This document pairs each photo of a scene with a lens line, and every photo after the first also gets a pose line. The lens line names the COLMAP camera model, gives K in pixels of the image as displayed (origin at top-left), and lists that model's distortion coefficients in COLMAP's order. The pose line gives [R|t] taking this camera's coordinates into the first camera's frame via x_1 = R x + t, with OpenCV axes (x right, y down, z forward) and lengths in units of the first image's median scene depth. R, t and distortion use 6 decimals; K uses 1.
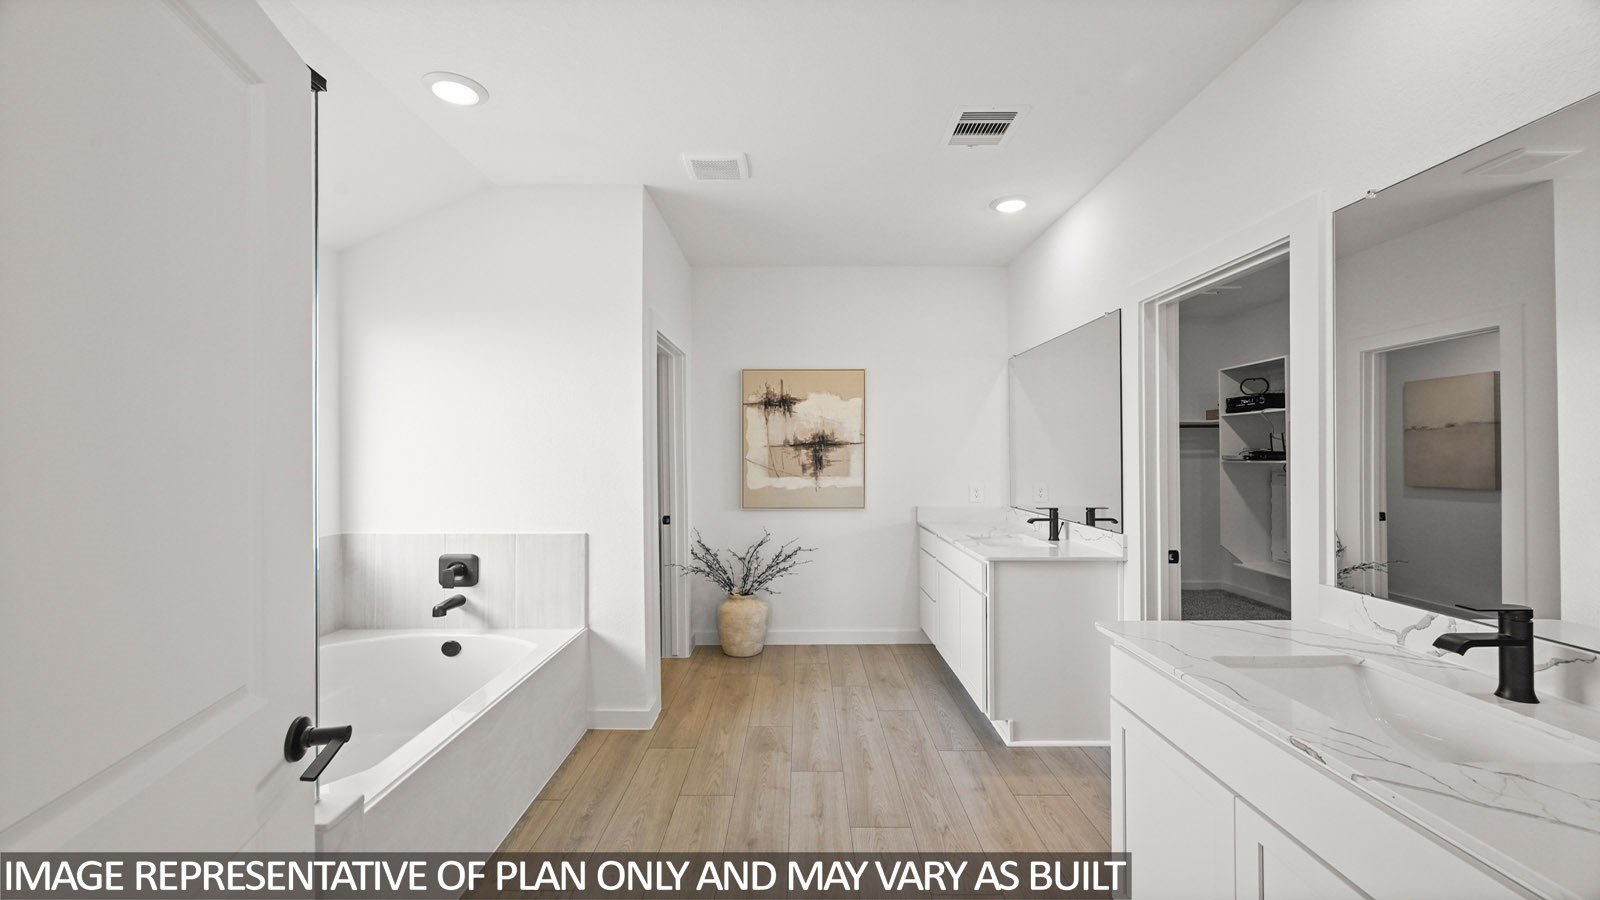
lens RADIAL K [[638.0, 0, 797.7], [0, 638.0, 451.4], [0, 0, 1]] dist [0.000226, -0.000323]
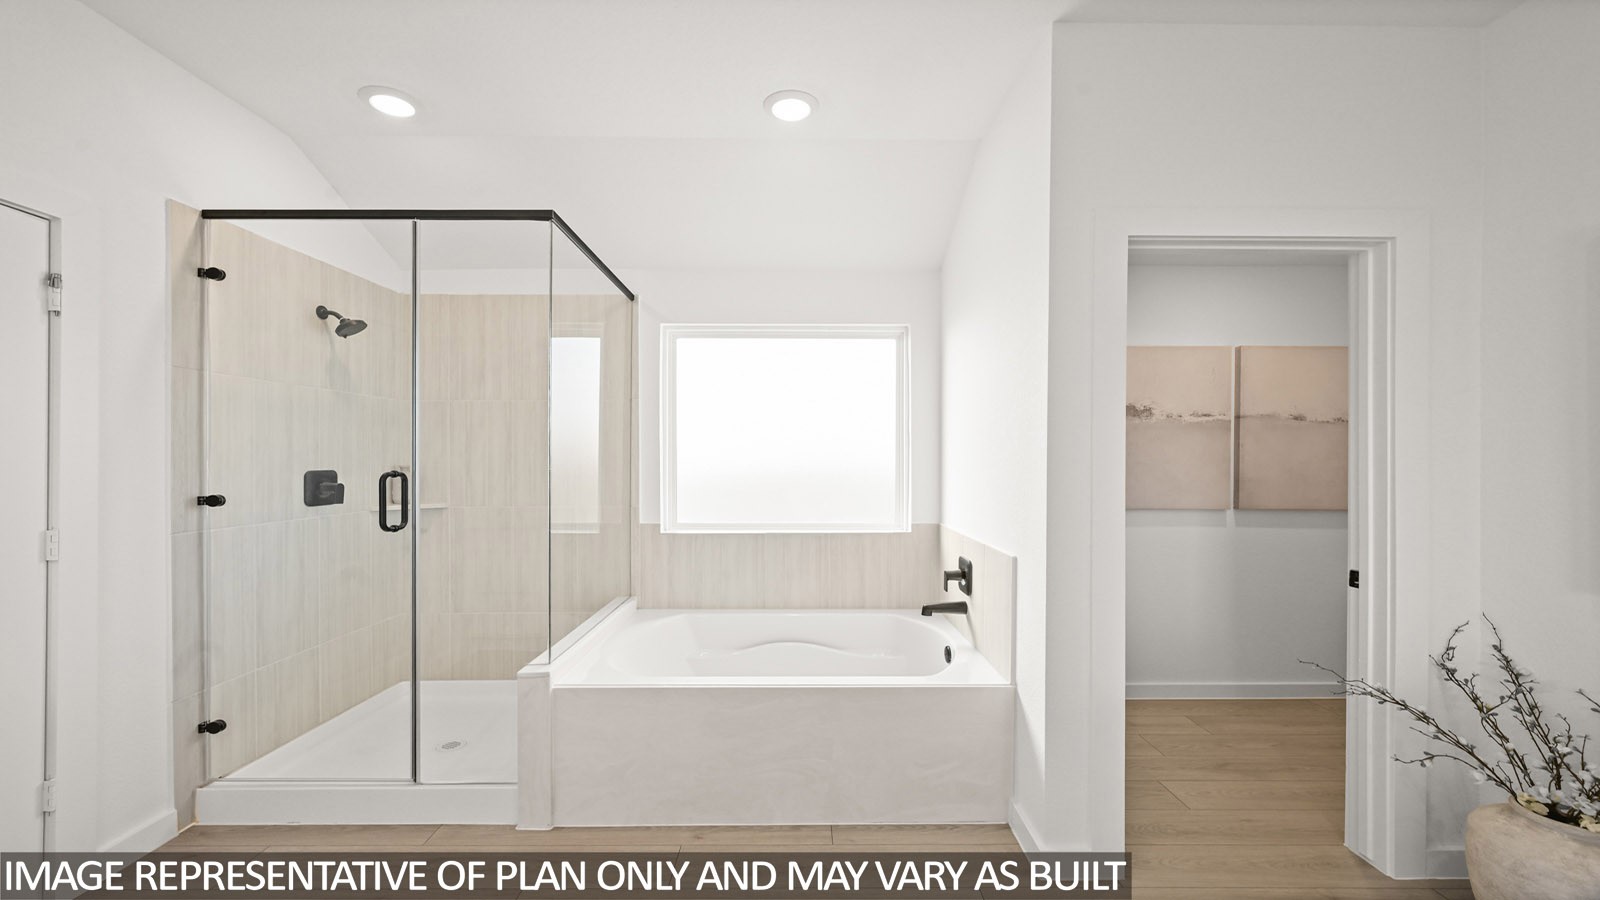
lens RADIAL K [[638.0, 0, 802.5], [0, 638.0, 454.7], [0, 0, 1]] dist [0.000226, -0.000323]
pose [[0.016405, -0.004745, -0.999854, 0.395355], [0.001151, 0.999988, -0.004727, 0.014905], [0.999865, -0.001073, 0.016411, 0.741906]]
